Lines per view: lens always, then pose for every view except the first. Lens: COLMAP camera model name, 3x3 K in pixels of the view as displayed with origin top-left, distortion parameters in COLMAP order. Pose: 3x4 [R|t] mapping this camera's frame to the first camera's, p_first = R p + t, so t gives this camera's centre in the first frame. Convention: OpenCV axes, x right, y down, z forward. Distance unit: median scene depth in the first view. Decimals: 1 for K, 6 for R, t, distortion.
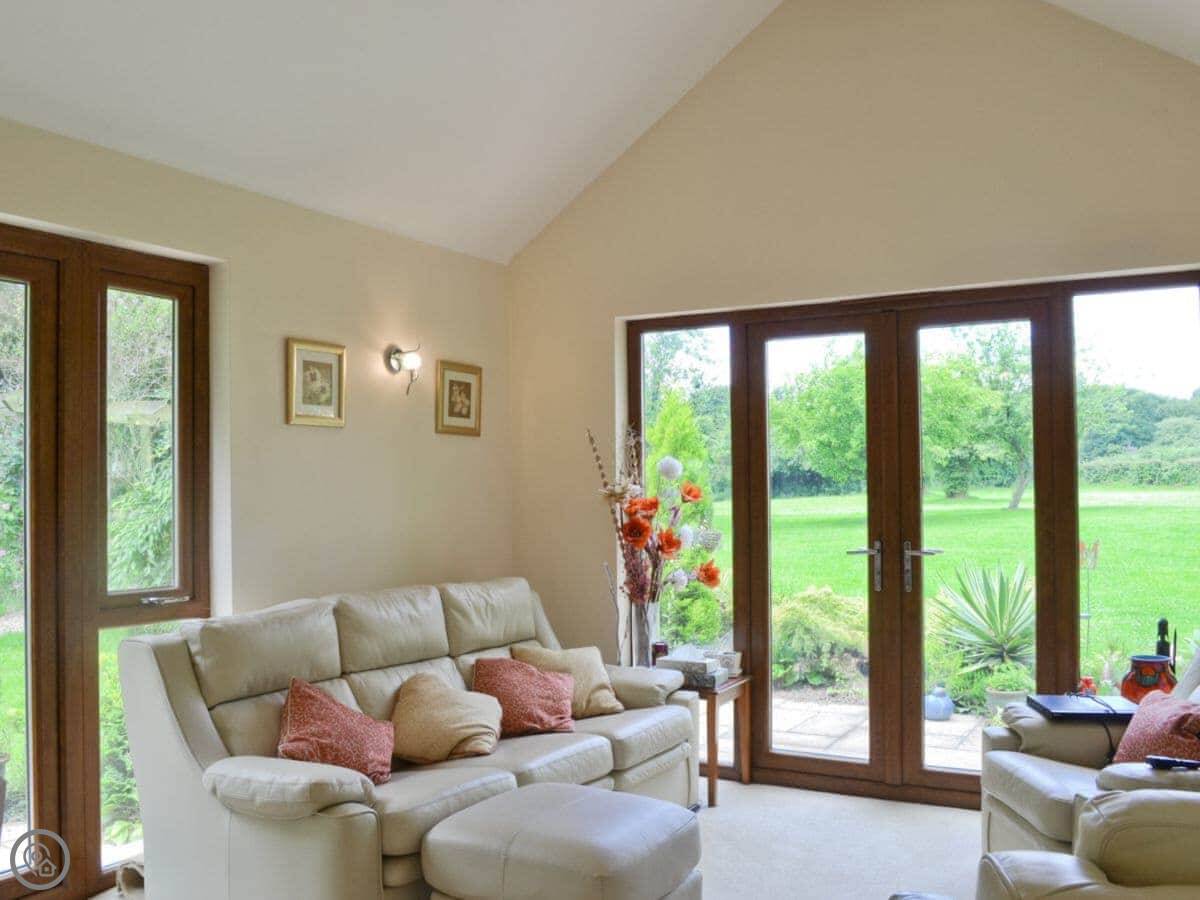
lens RADIAL K [[1164.4, 0, 600.0], [0, 1164.4, 450.0], [0, 0, 1]] dist [-0.060381, 0.003598]
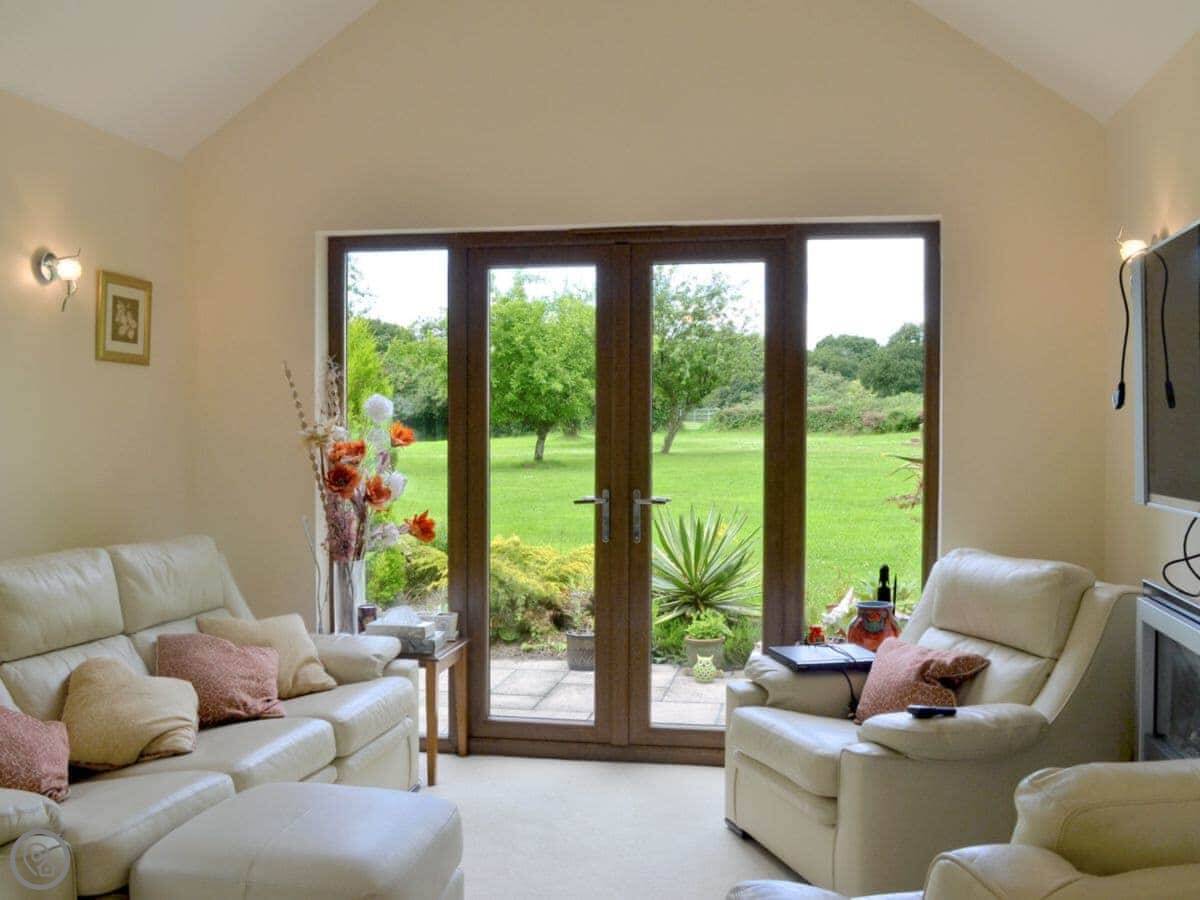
lens RADIAL K [[1164.4, 0, 600.0], [0, 1164.4, 450.0], [0, 0, 1]] dist [-0.060381, 0.003598]
pose [[0.935490, 0.004000, 0.353330, -0.098730], [-0.022066, 0.998646, 0.047118, 0.002533], [-0.352663, -0.051875, 0.934312, 0.125519]]
